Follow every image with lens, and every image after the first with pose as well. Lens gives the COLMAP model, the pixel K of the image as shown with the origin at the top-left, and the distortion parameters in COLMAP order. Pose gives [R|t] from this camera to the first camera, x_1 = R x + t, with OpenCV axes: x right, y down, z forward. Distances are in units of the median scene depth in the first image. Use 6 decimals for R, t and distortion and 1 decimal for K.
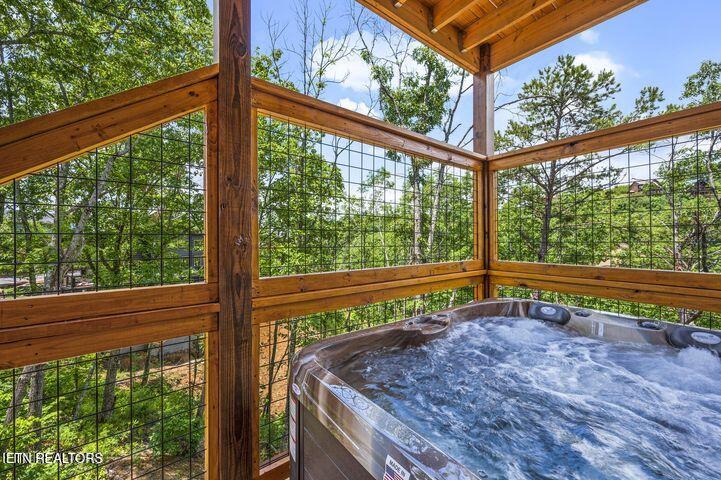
lens RADIAL K [[291.9, 0, 360.7], [0, 291.9, 238.5], [0, 0, 1]] dist [0.003487, 0.000433]
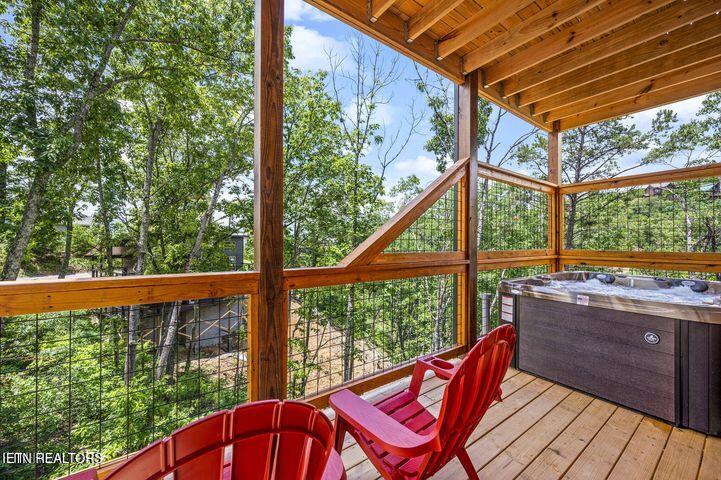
lens RADIAL K [[291.9, 0, 361.3], [0, 291.9, 241.1], [0, 0, 1]] dist [0.003487, 0.000433]
pose [[0.999610, 0.005882, -0.027292, -0.170302], [-0.005921, 0.999982, -0.001364, 0.010150], [0.027283, 0.001525, 0.999627, -0.180995]]
